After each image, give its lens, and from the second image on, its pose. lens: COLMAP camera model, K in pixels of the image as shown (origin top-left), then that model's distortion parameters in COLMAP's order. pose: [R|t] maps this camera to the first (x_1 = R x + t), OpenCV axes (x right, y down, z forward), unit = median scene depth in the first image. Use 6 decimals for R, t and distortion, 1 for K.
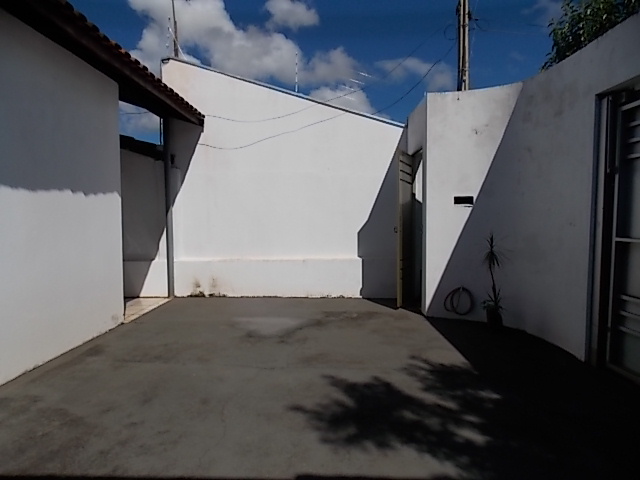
lens RADIAL K [[419.7, 0, 318.9], [0, 419.7, 241.2], [0, 0, 1]] dist [0.010992, 0.001668]
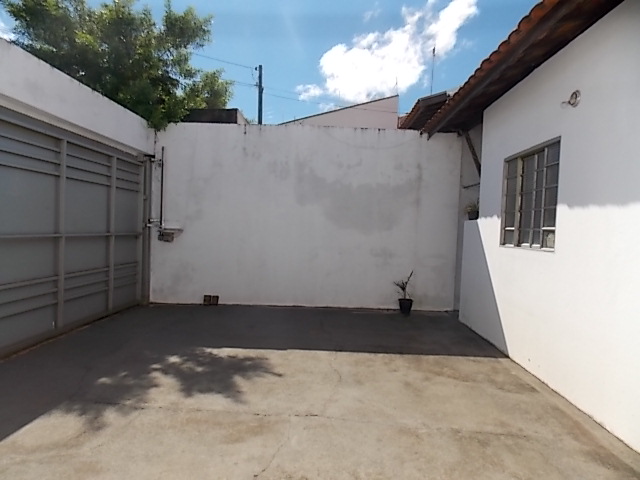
lens RADIAL K [[419.7, 0, 320.4], [0, 419.7, 240.0], [0, 0, 1]] dist [0.010992, 0.001668]
pose [[-0.999169, -0.038956, 0.011999, -0.161639], [-0.037806, 0.995708, 0.084480, -0.117749], [-0.015238, 0.083956, -0.996353, 2.149576]]
